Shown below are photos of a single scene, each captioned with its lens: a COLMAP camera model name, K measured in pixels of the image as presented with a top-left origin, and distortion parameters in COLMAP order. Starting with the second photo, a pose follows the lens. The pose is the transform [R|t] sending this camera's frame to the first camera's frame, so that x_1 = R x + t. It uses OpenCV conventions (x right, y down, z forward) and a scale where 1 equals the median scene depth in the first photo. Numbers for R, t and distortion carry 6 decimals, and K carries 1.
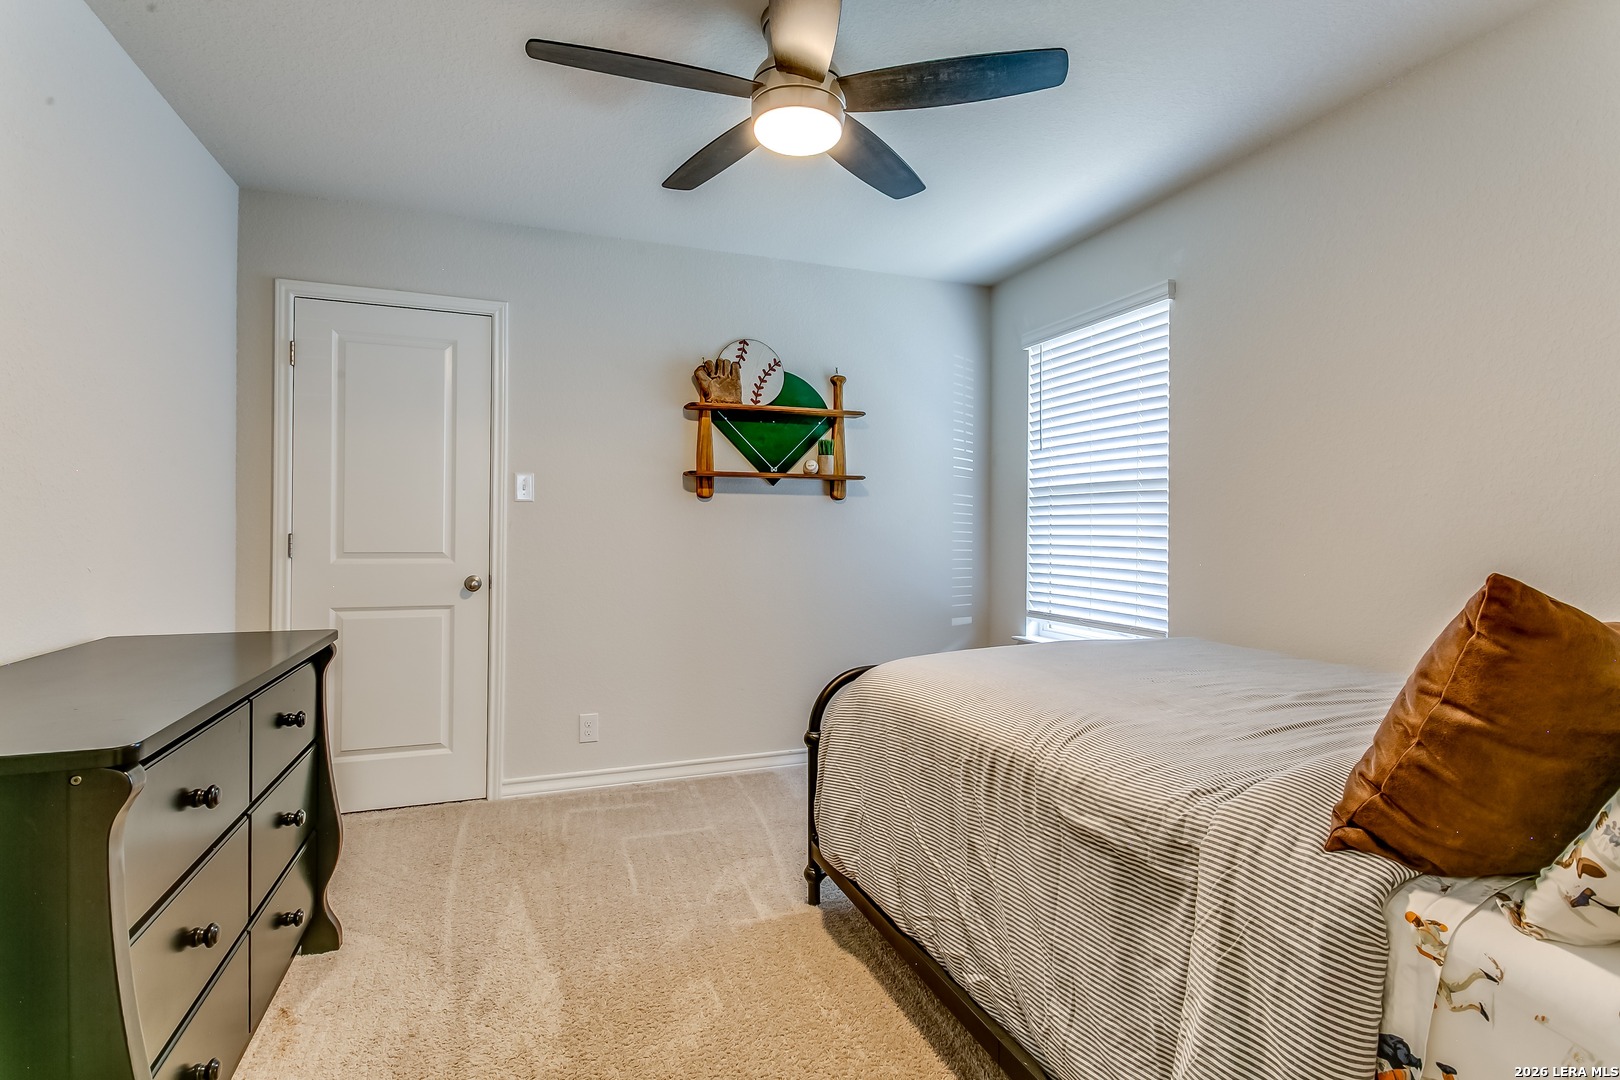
lens RADIAL K [[787.9, 0, 803.1], [0, 787.9, 538.8], [0, 0, 1]] dist [0.000276, -0.000352]
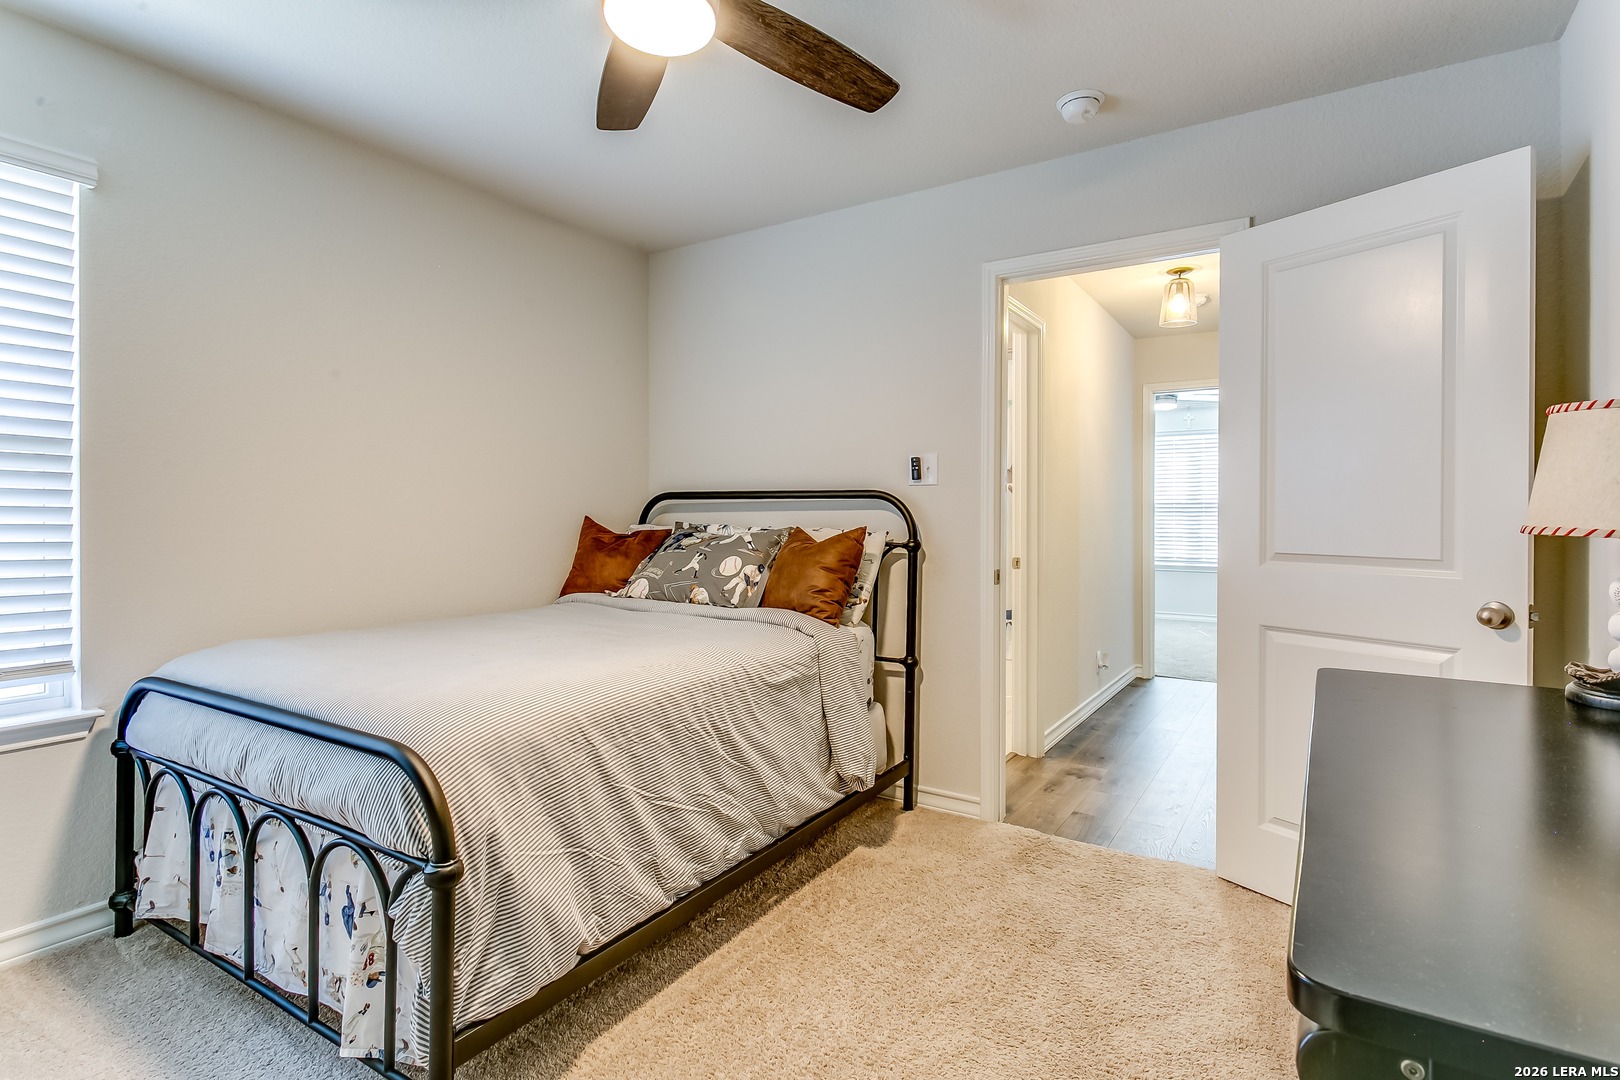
lens RADIAL K [[780.0, 0, 812.8], [0, 780.0, 518.6], [0, 0, 1]] dist [0.004122, -0.000006]
pose [[-0.596286, -0.012211, 0.802679, -0.363171], [0.003611, 0.999833, 0.017893, -0.010868], [-0.802764, 0.013568, -0.596143, 0.660288]]
